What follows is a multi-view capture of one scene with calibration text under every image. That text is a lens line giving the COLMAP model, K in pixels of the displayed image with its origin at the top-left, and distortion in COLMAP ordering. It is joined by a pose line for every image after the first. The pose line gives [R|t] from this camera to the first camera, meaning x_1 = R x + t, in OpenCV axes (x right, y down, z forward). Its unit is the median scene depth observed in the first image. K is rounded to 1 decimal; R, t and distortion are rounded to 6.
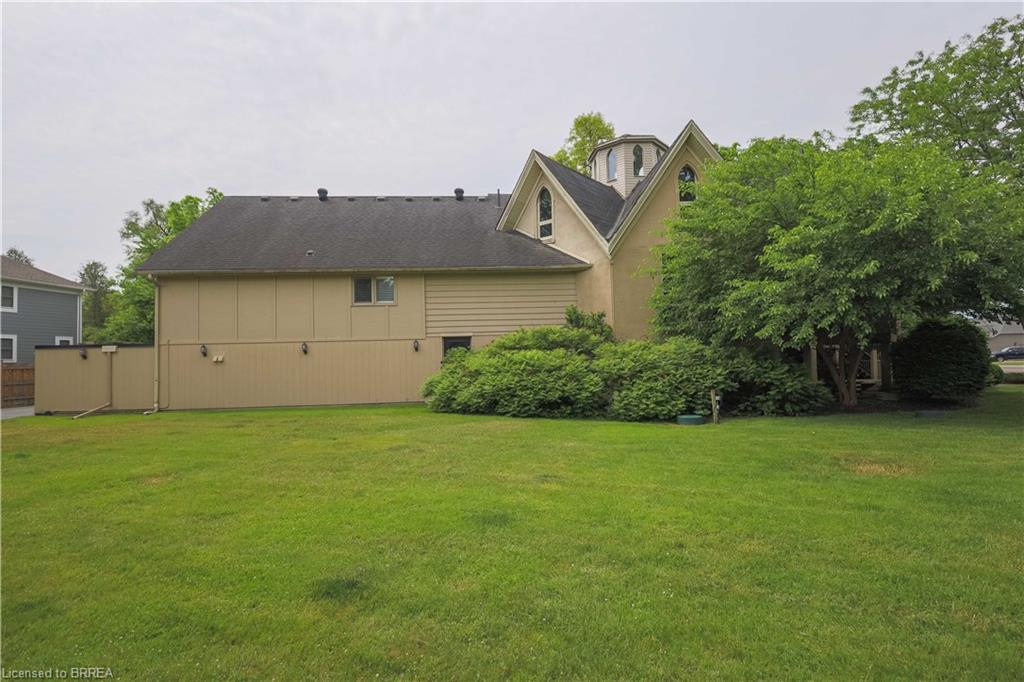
lens RADIAL K [[501.4, 0, 515.7], [0, 501.4, 339.4], [0, 0, 1]] dist [-0.001935, -0.000162]
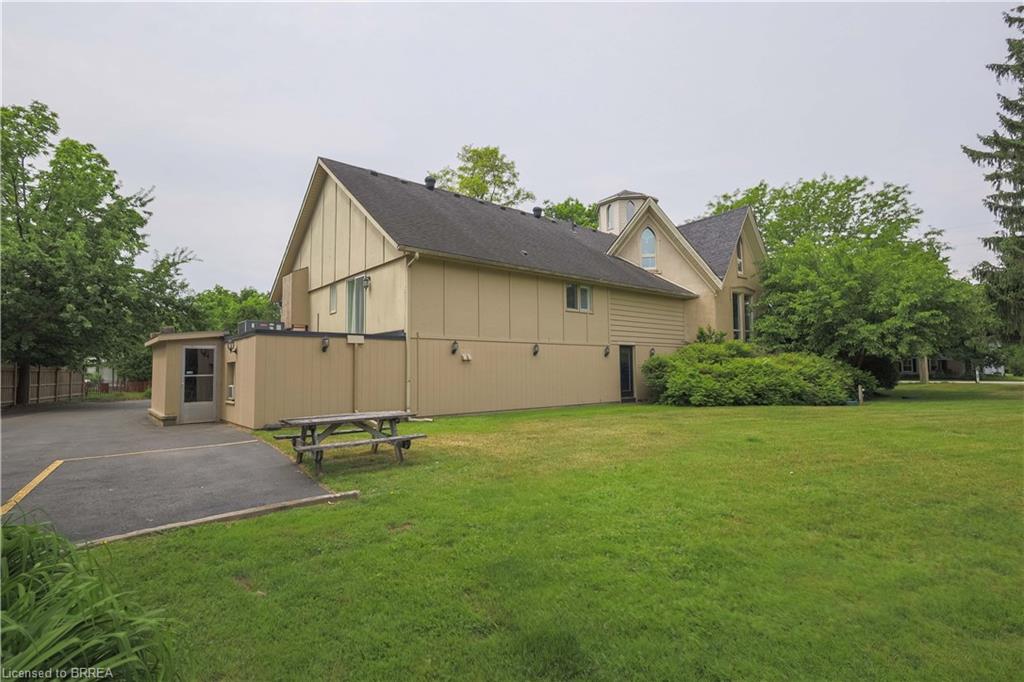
lens RADIAL K [[501.4, 0, 514.5], [0, 501.4, 341.7], [0, 0, 1]] dist [-0.001935, -0.000162]
pose [[0.809239, 0.050792, 0.585280, -1.012710], [-0.031917, 0.998585, -0.042530, 0.044442], [-0.586612, 0.015736, 0.809715, 0.222264]]
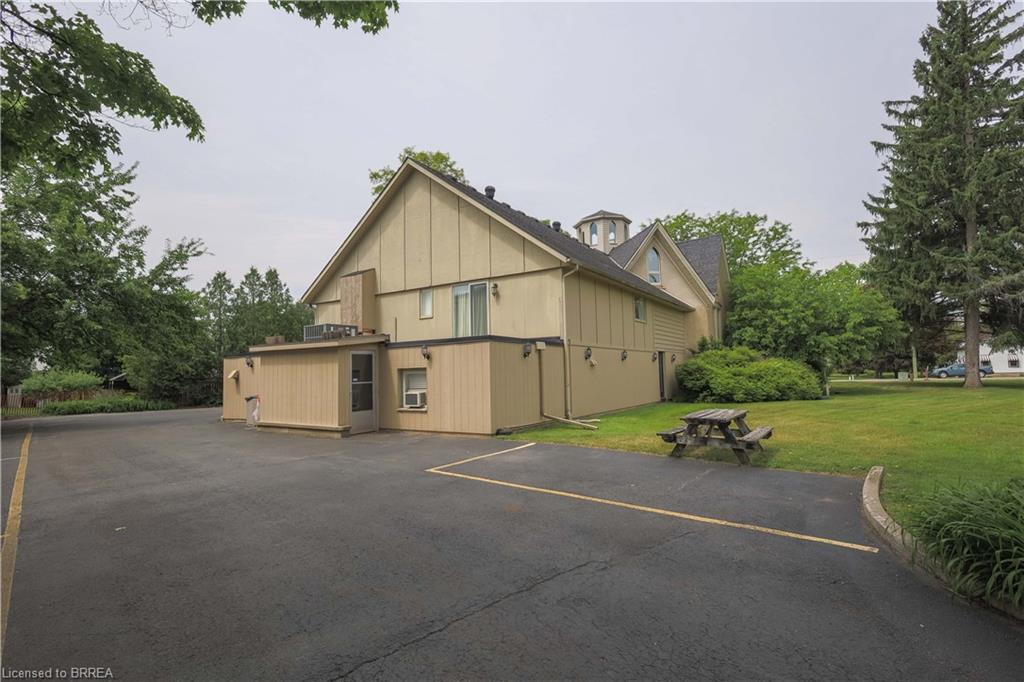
lens RADIAL K [[501.4, 0, 513.9], [0, 501.4, 341.7], [0, 0, 1]] dist [-0.001935, -0.000162]
pose [[0.606514, 0.063559, 0.792528, -1.406135], [-0.024475, 0.997820, -0.061293, 0.059444], [-0.794696, 0.017778, 0.606747, 0.516554]]
